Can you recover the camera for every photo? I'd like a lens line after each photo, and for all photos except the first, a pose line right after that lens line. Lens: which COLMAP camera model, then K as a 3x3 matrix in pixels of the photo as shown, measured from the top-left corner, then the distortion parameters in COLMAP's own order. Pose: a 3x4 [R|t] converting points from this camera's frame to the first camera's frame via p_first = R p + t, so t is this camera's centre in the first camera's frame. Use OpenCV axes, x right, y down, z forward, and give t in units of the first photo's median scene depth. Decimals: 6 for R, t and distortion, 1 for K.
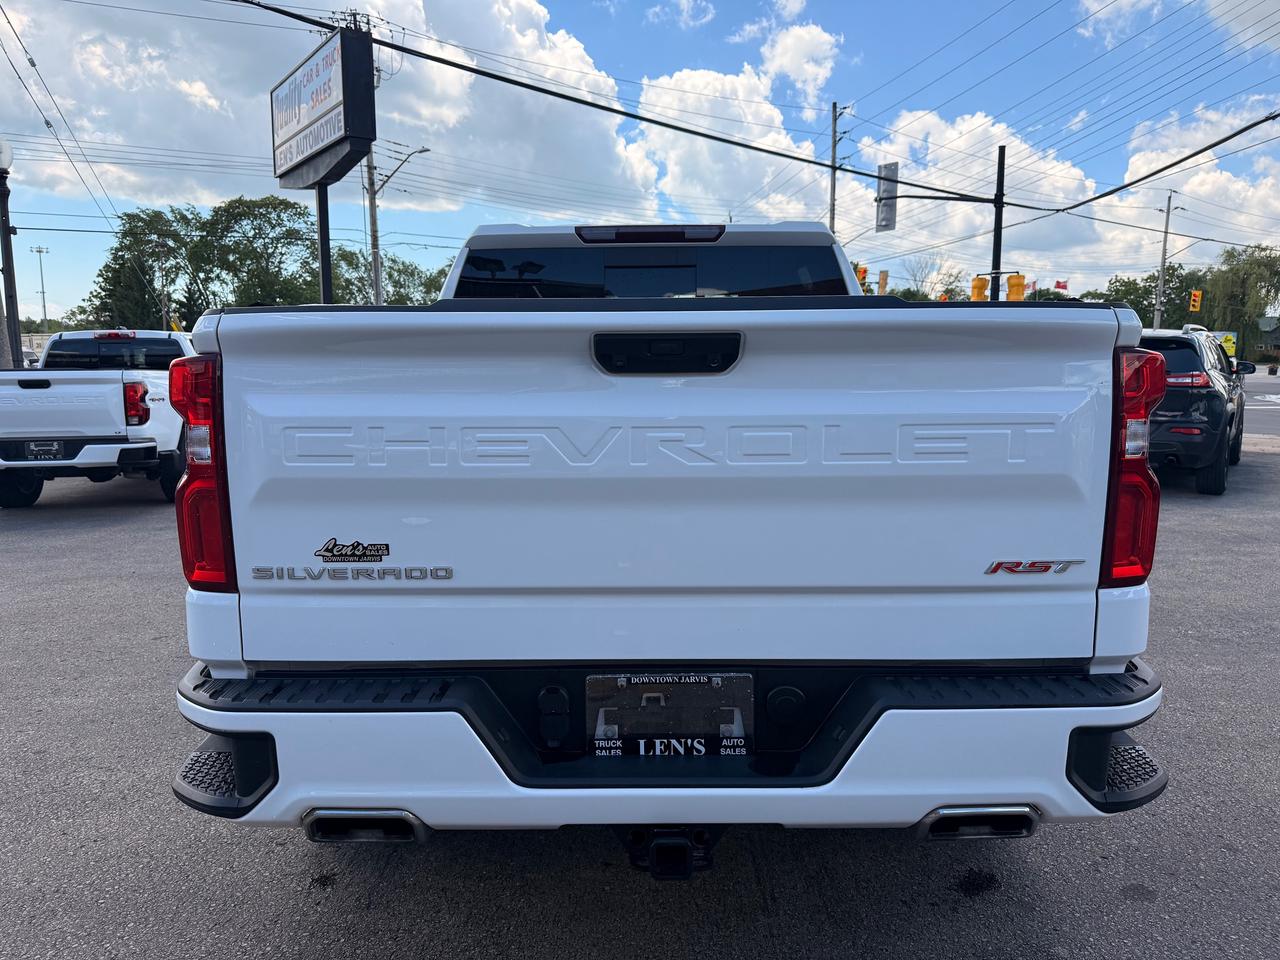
lens RADIAL K [[888.1, 0, 631.0], [0, 888.1, 484.1], [0, 0, 1]] dist [0.007015, -0.004208]
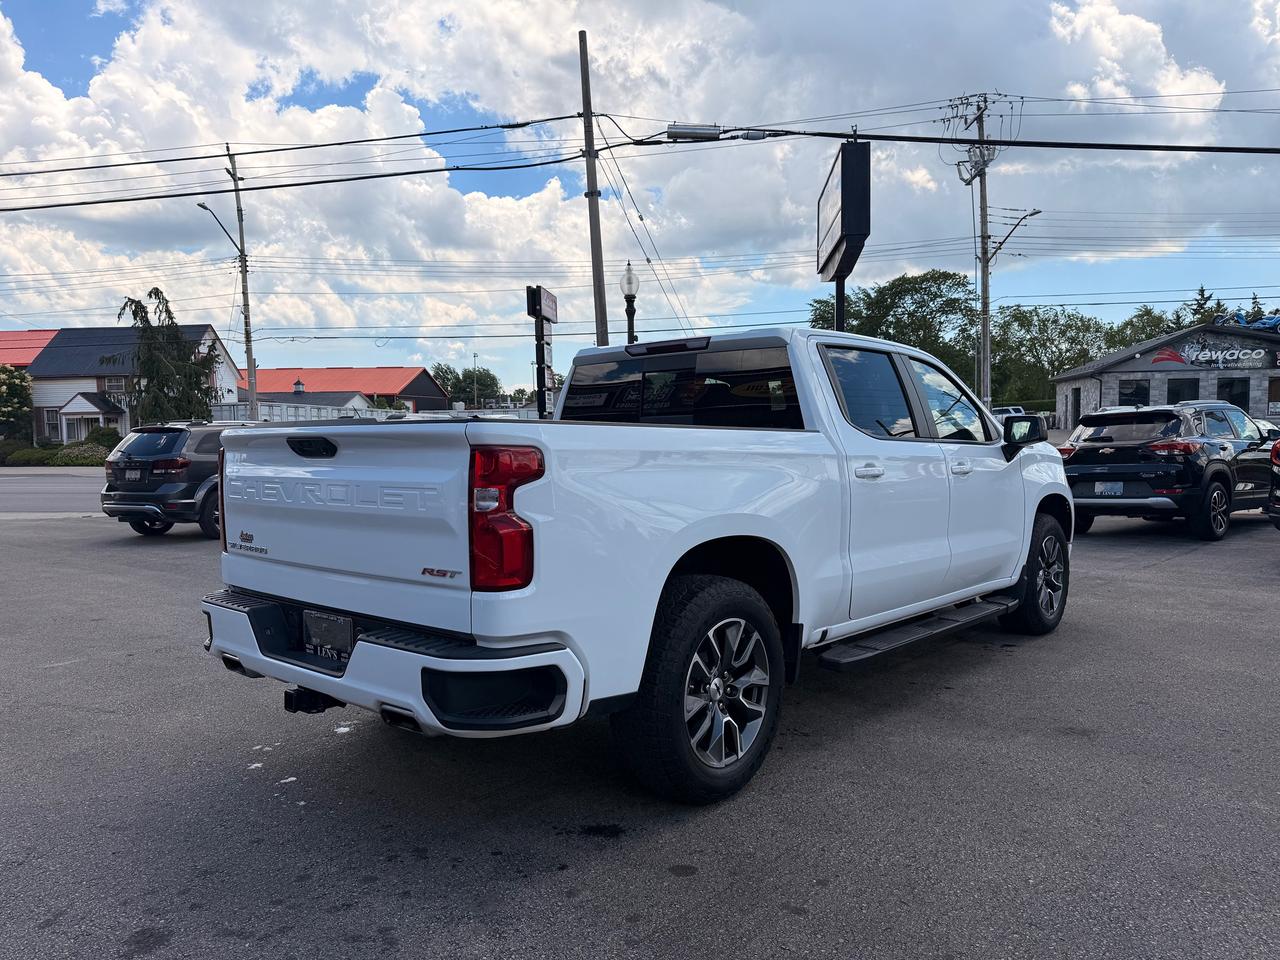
lens RADIAL K [[889.1, 0, 641.7], [0, 889.1, 465.6], [0, 0, 1]] dist [0.002910, -0.005497]
pose [[0.763244, 0.013641, -0.645967, 0.479647], [-0.072556, 0.995263, -0.064712, -0.007525], [0.642024, 0.096260, 0.760618, -0.015397]]
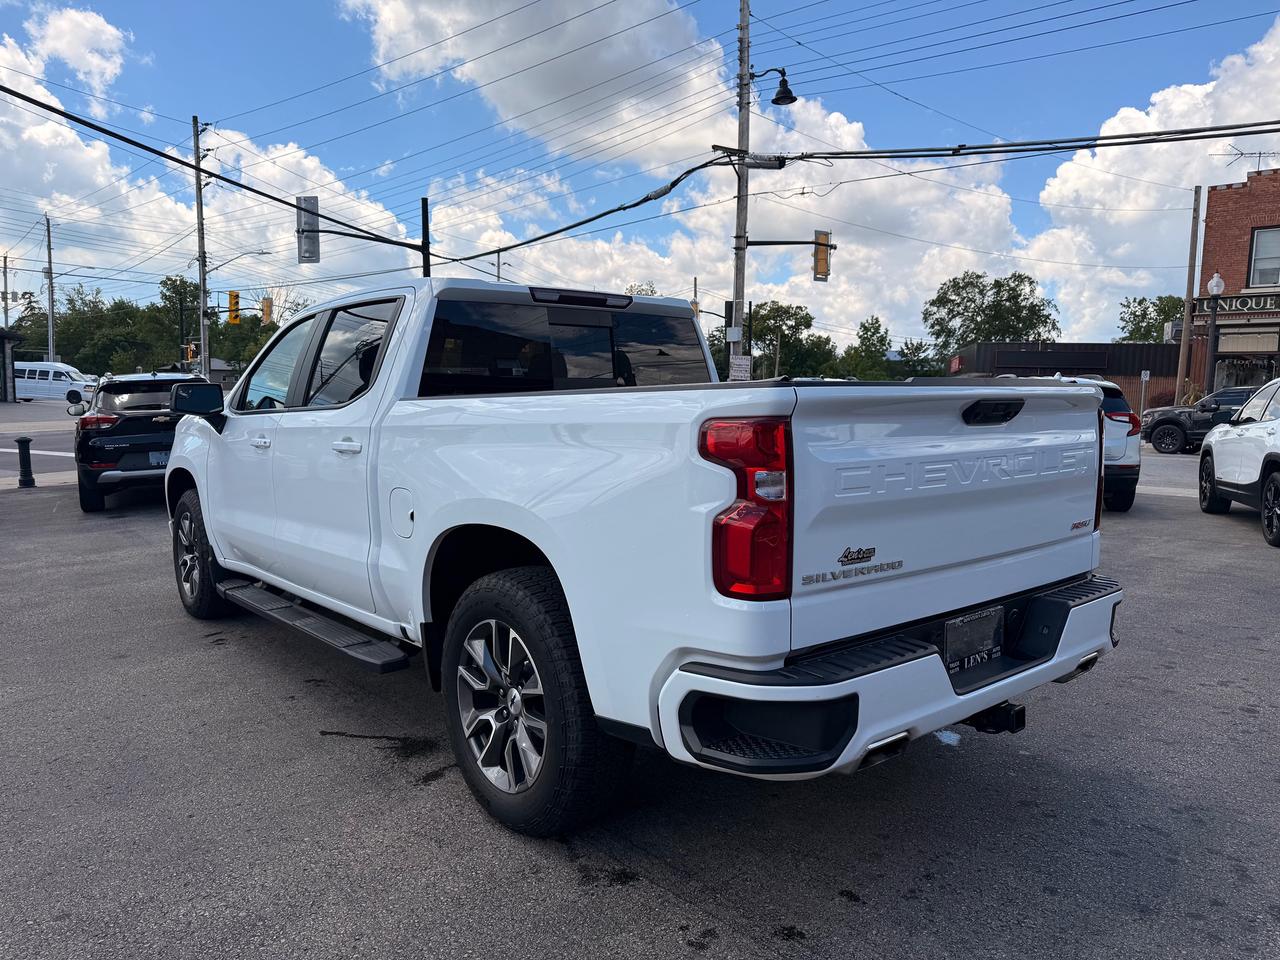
lens RADIAL K [[889.1, 0, 641.7], [0, 889.1, 465.6], [0, 0, 1]] dist [0.002910, -0.005497]
pose [[0.764964, -0.041997, 0.642702, -0.379171], [0.076045, 0.996781, -0.025378, -0.014268], [-0.639568, 0.068288, 0.765696, 0.036935]]
